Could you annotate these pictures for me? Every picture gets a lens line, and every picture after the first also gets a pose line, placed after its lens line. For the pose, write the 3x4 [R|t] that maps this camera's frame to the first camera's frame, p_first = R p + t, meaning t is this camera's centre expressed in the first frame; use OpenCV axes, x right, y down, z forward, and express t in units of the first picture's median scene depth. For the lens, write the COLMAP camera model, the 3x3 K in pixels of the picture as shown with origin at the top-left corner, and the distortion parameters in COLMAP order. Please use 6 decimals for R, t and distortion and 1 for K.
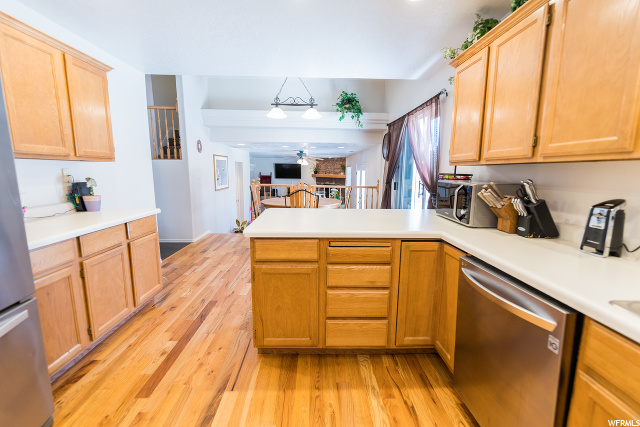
lens RADIAL K [[276.4, 0, 320.0], [0, 276.4, 213.5], [0, 0, 1]] dist [-0.000596, -0.000373]
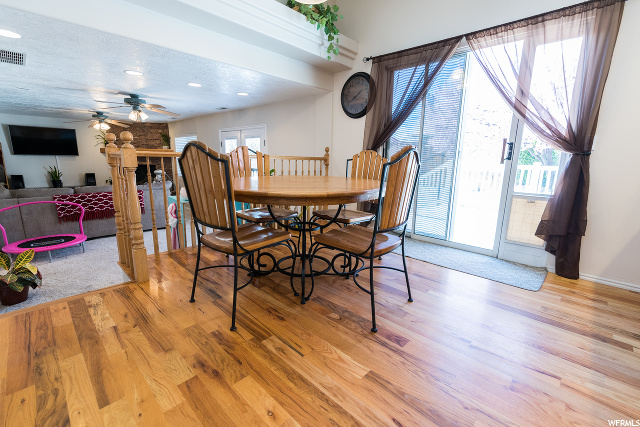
lens RADIAL K [[276.4, 0, 320.0], [0, 276.4, 213.5], [0, 0, 1]] dist [-0.000596, -0.000373]
pose [[0.703897, -0.144567, 0.695435, -0.137297], [0.101134, 0.989492, 0.103332, -0.014641], [-0.703066, -0.002403, 0.711121, 0.239334]]
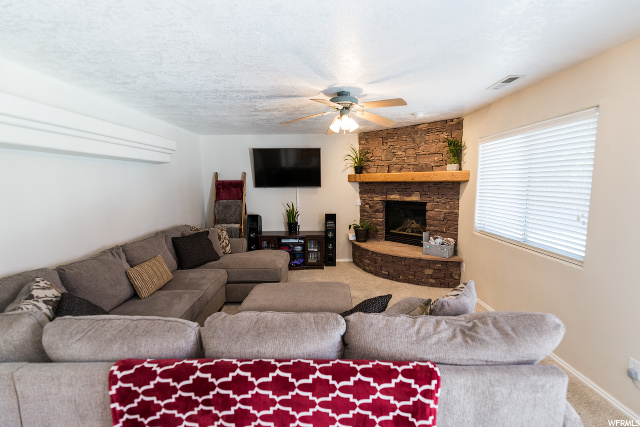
lens RADIAL K [[276.4, 0, 320.0], [0, 276.4, 213.5], [0, 0, 1]] dist [-0.000596, -0.000373]
pose [[0.999461, -0.019559, -0.026384, -0.062852], [0.018324, 0.998762, -0.046255, -0.072620], [0.027256, 0.045747, 0.998581, 0.633151]]
